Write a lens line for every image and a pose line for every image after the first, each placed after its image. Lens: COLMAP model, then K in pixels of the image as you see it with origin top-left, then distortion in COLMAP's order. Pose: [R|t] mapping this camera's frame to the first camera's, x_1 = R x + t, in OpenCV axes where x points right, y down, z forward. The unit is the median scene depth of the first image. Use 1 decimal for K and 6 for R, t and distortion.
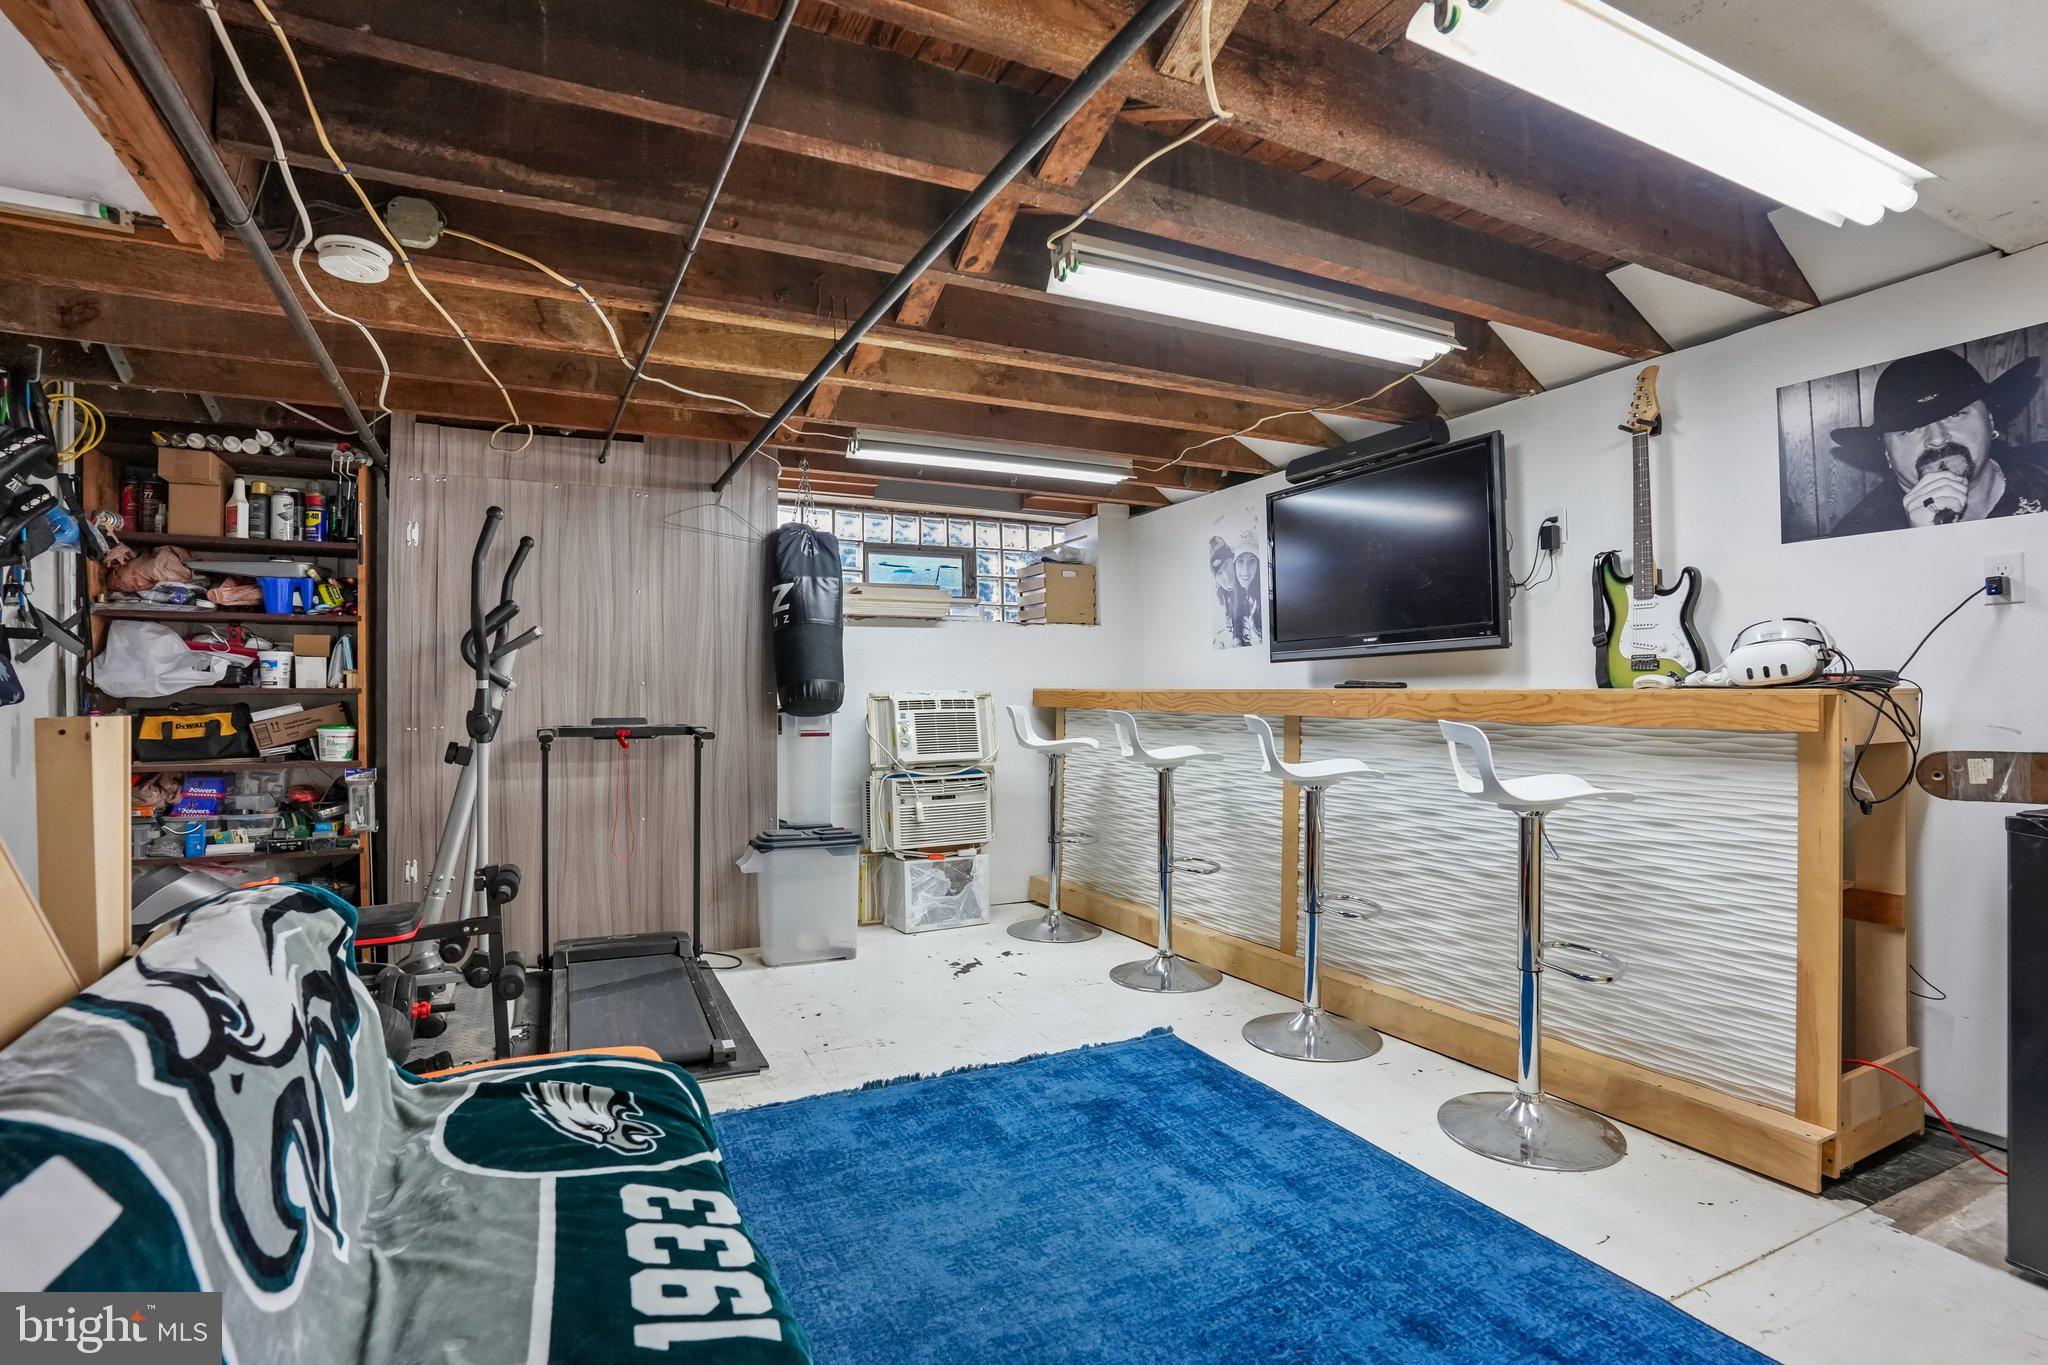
lens RADIAL K [[1005.6, 0, 1020.5], [0, 1005.6, 675.1], [0, 0, 1]] dist [-0.082327, 0.033671]
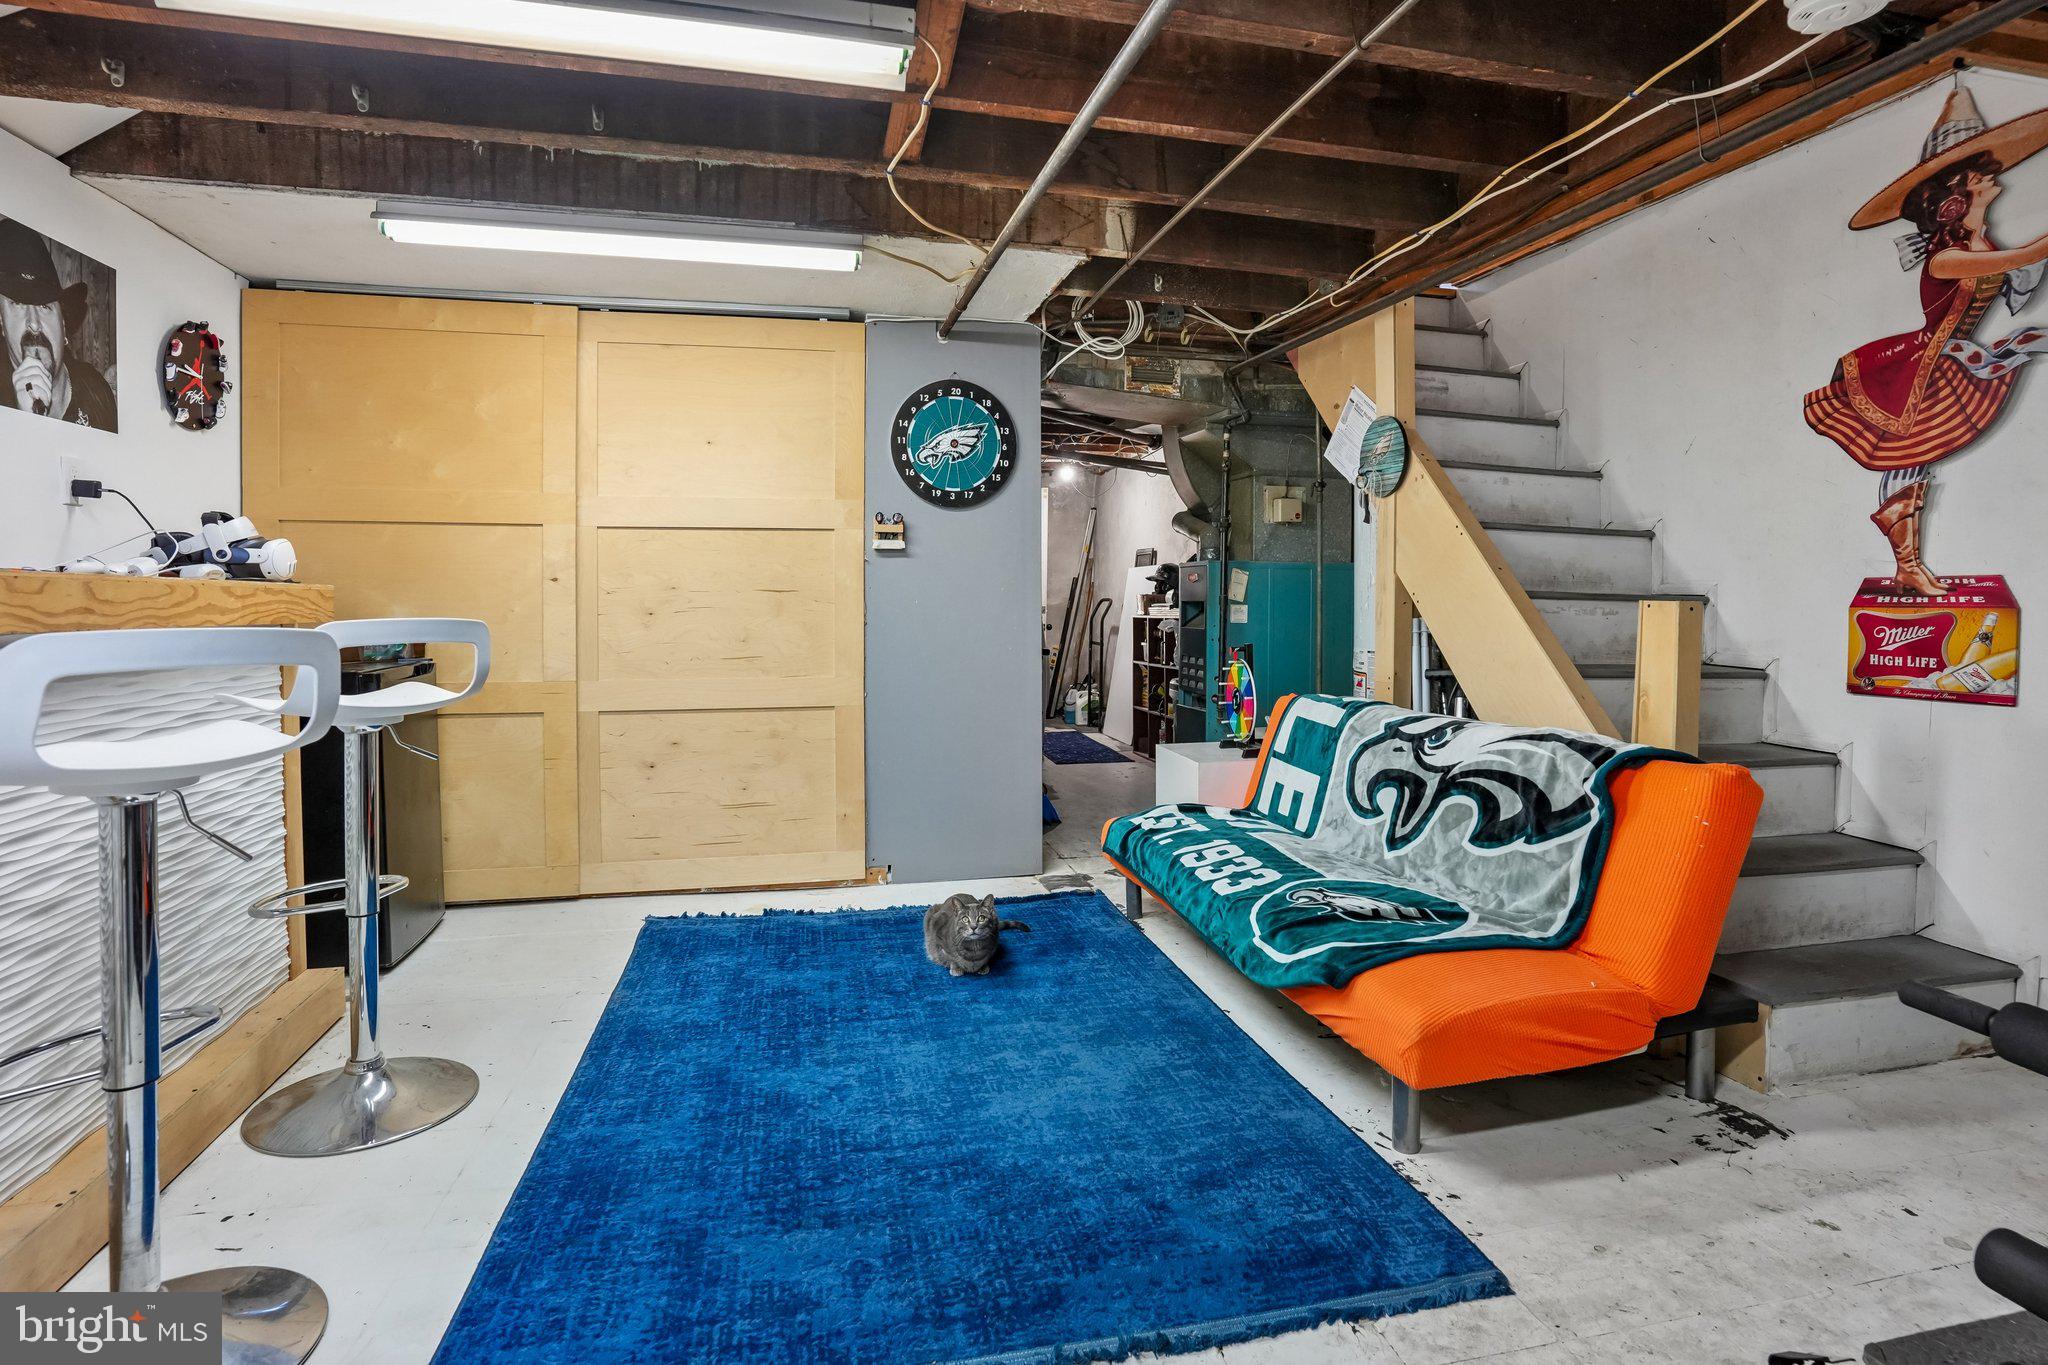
lens RADIAL K [[1005.6, 0, 1020.5], [0, 1005.6, 675.1], [0, 0, 1]] dist [-0.082327, 0.033671]
pose [[-0.970973, -0.014341, 0.238759, -0.236414], [-0.002044, 0.998662, 0.051672, 0.054003], [-0.239181, 0.049684, -0.969703, 1.763076]]
